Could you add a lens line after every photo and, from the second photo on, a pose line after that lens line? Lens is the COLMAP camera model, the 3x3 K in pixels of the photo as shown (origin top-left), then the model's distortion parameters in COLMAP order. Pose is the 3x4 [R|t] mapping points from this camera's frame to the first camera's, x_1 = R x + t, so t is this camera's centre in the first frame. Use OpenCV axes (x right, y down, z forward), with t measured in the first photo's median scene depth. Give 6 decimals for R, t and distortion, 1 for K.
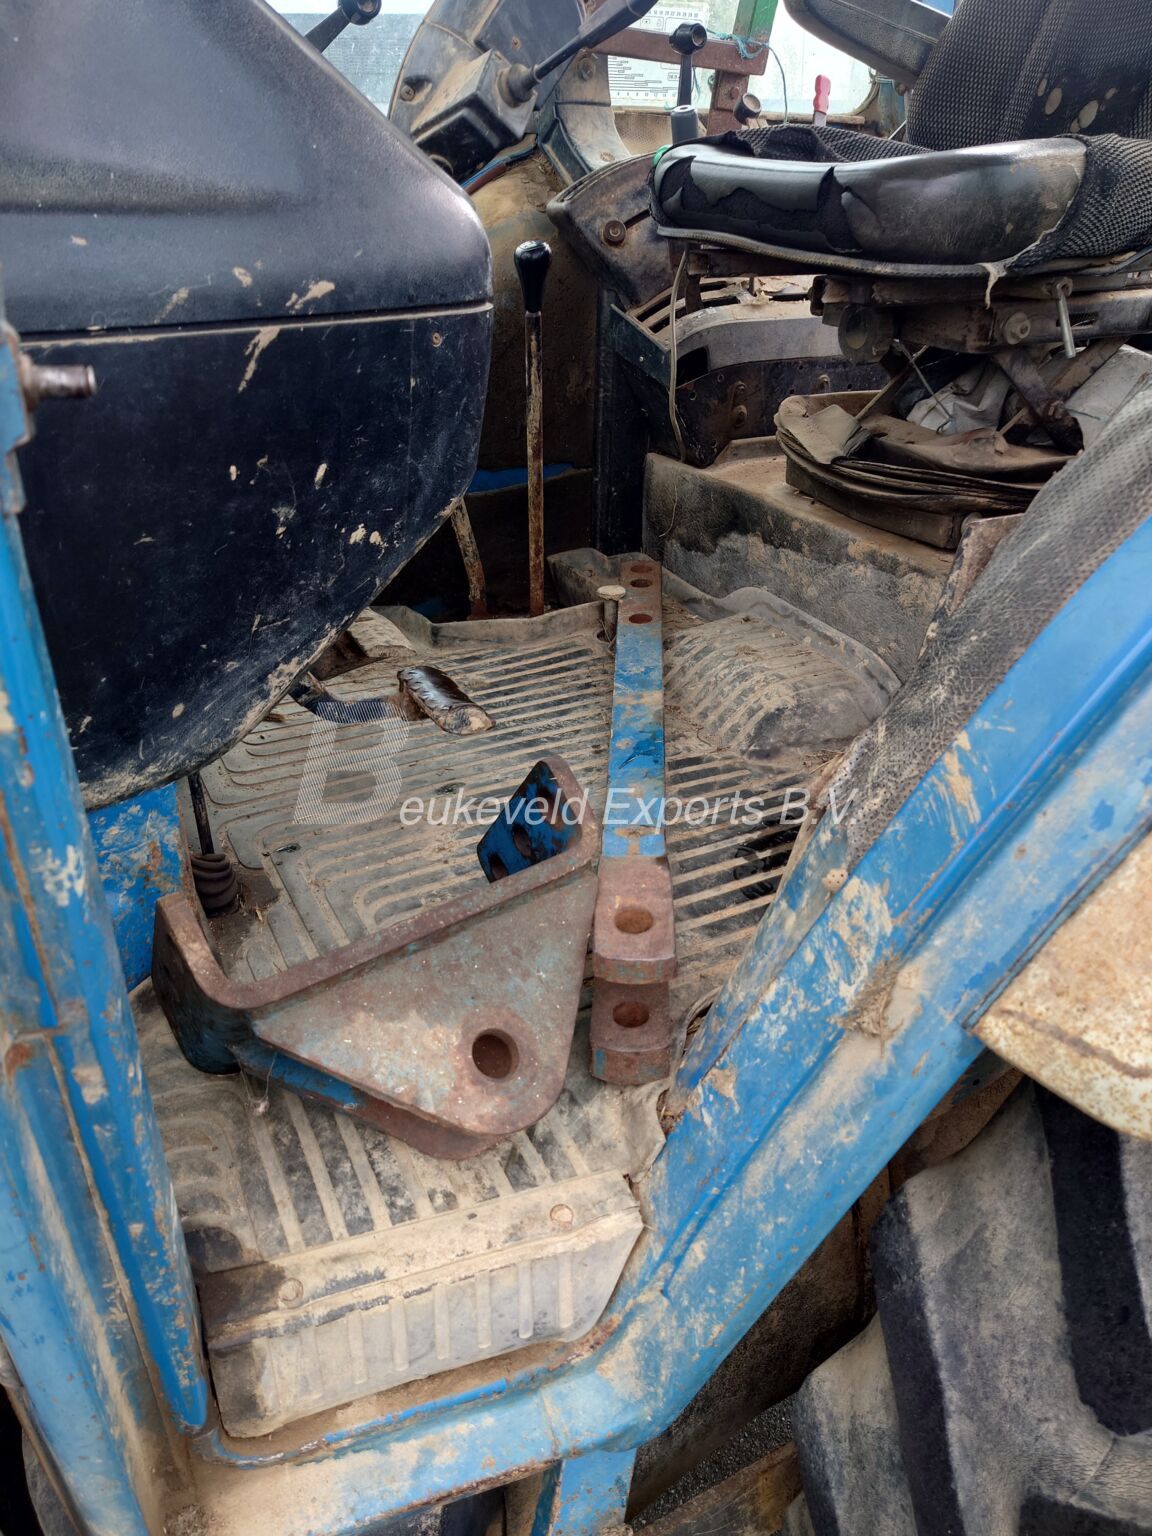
lens RADIAL K [[1096.7, 0, 512.0], [0, 1096.7, 768.8], [0, 0, 1]] dist [-0.006285, 0.007262]
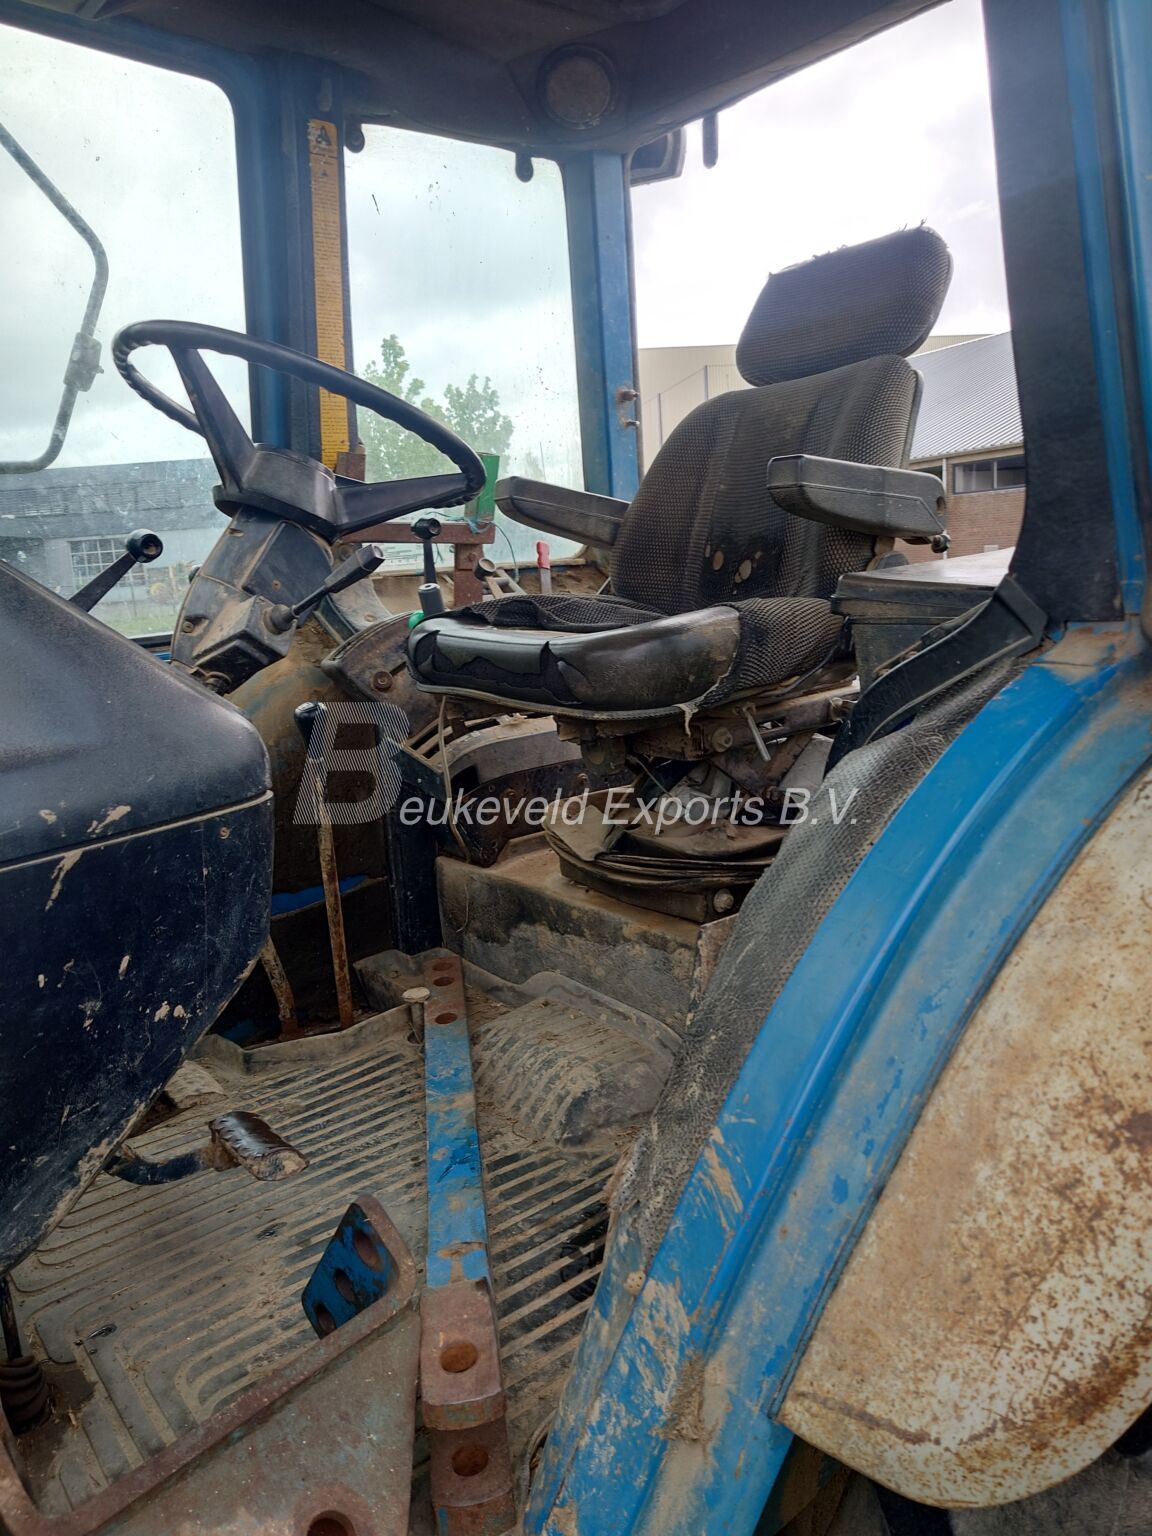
lens RADIAL K [[1096.7, 0, 512.0], [0, 1096.7, 768.8], [0, 0, 1]] dist [-0.006285, 0.007262]
pose [[0.979630, -0.092566, 0.178206, 0.022948], [0.145406, 0.939037, -0.311554, -0.041420], [-0.138502, 0.331120, 0.933369, -0.115502]]
